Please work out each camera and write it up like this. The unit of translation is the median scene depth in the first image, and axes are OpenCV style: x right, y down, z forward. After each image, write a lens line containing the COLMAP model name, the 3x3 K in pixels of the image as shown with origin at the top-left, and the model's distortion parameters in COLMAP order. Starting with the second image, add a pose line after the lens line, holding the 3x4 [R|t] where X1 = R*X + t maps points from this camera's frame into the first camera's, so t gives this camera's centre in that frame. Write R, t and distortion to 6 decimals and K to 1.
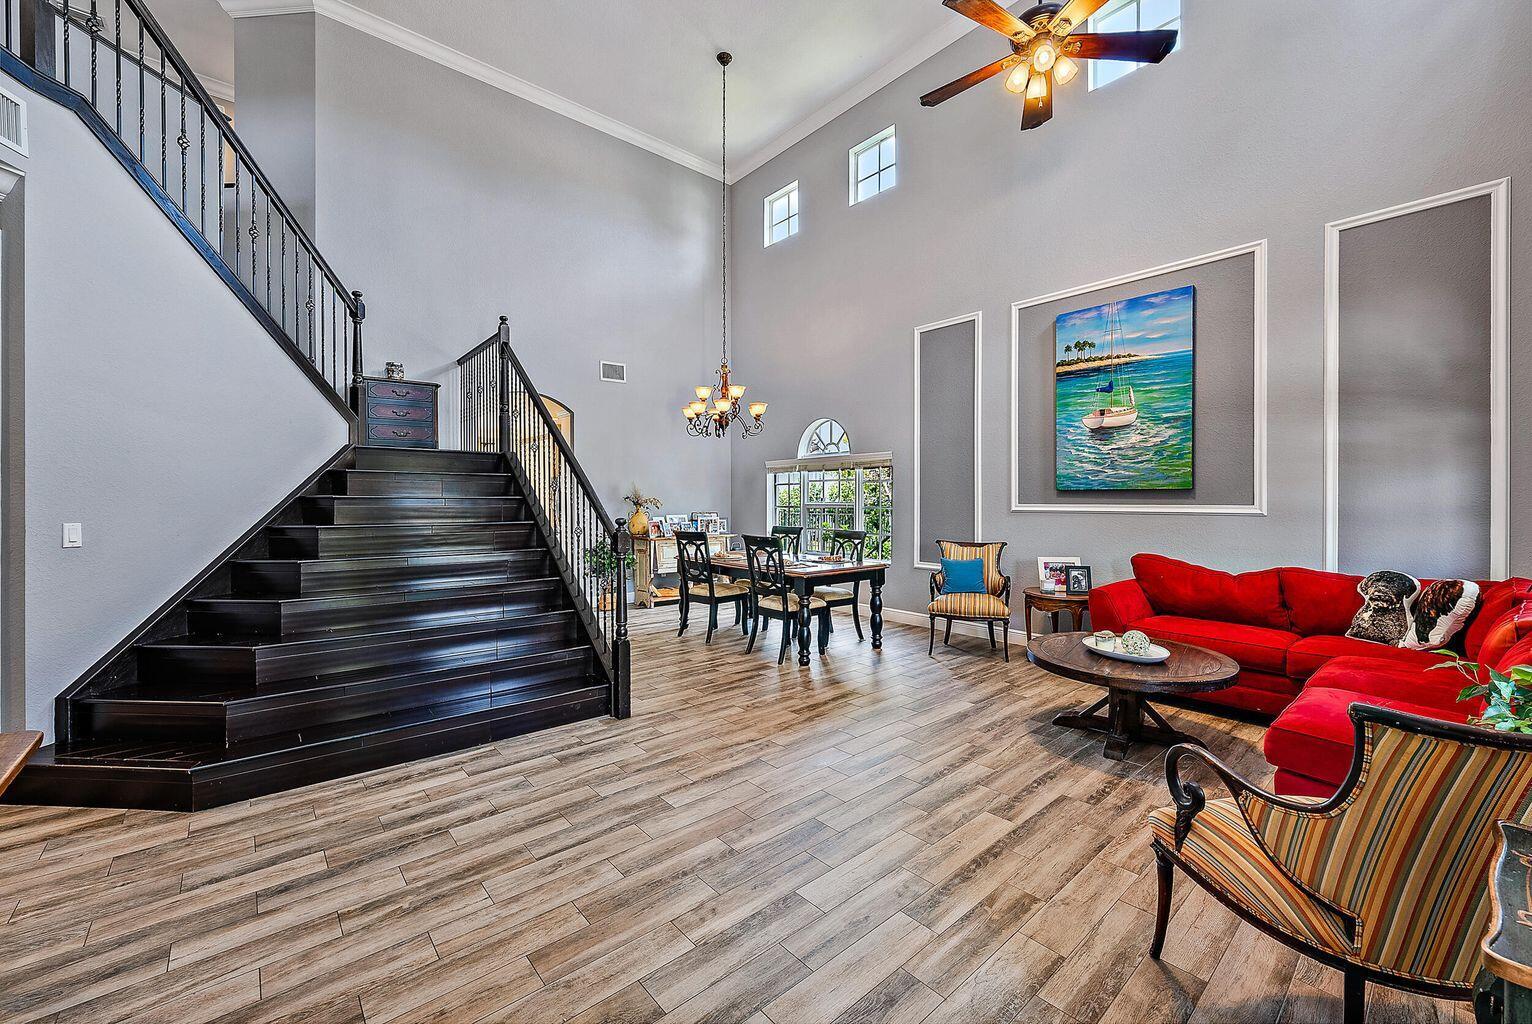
lens RADIAL K [[603.5, 0, 764.4], [0, 603.5, 505.7], [0, 0, 1]] dist [-0.003800, -0.000406]
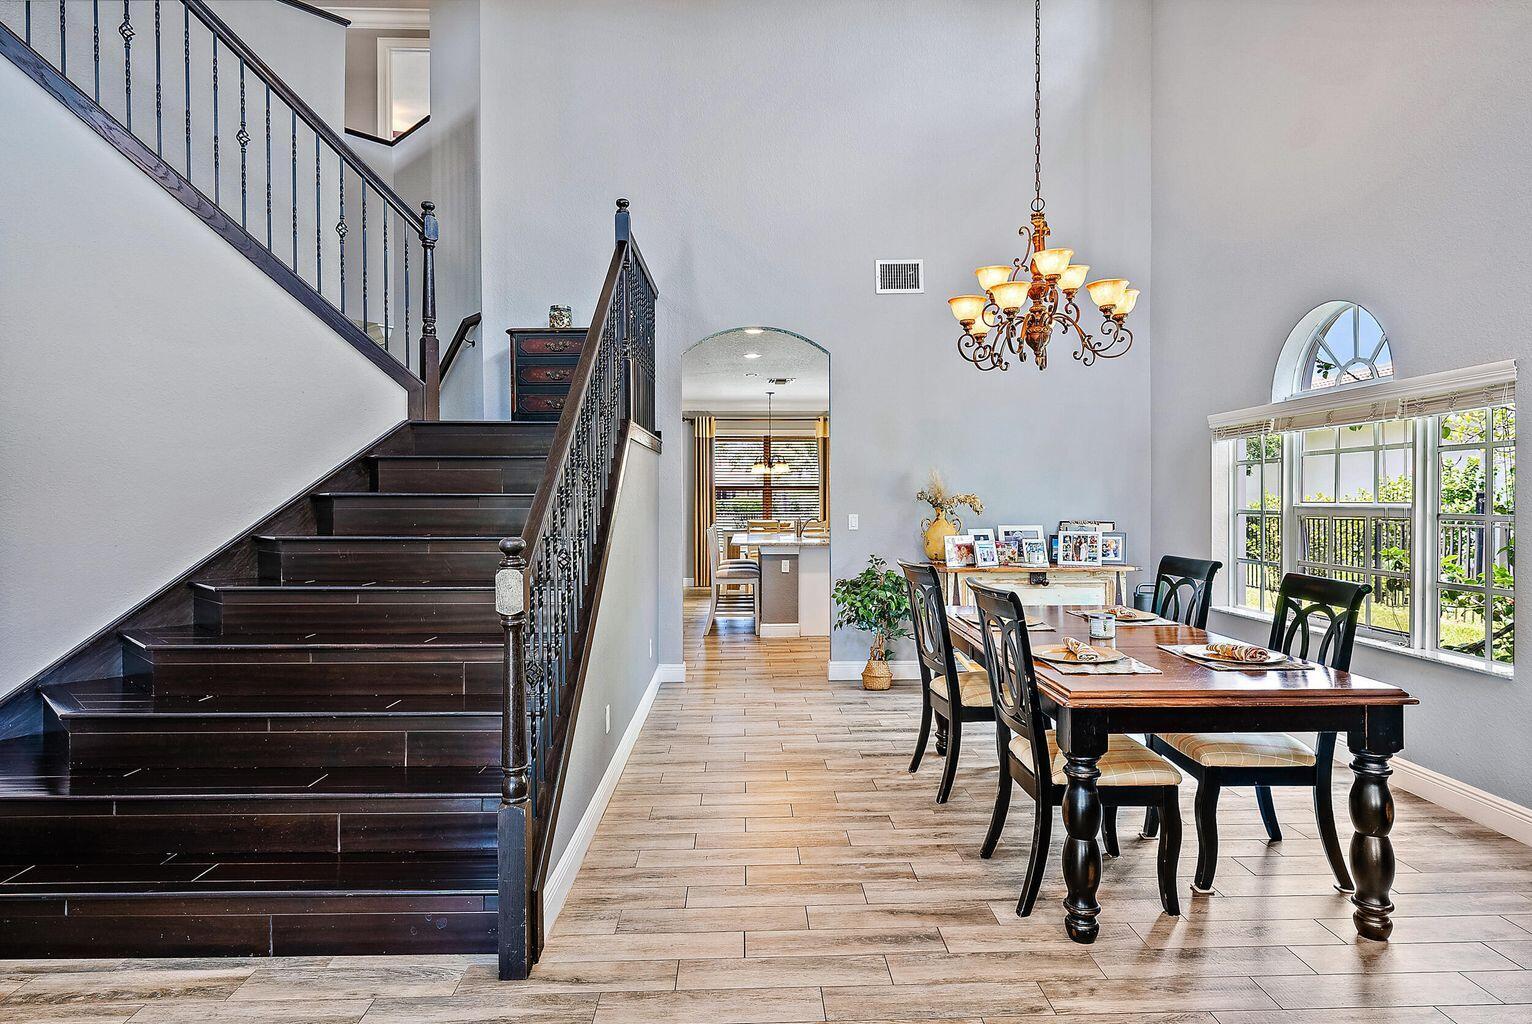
lens RADIAL K [[836.5, 0, 766.4], [0, 836.5, 506.5], [0, 0, 1]] dist [0.005240, -0.000514]
pose [[0.784521, 0.004169, -0.620089, 0.211239], [-0.003618, 0.999991, 0.002146, -0.004164], [0.620092, 0.000560, 0.784529, 0.423425]]
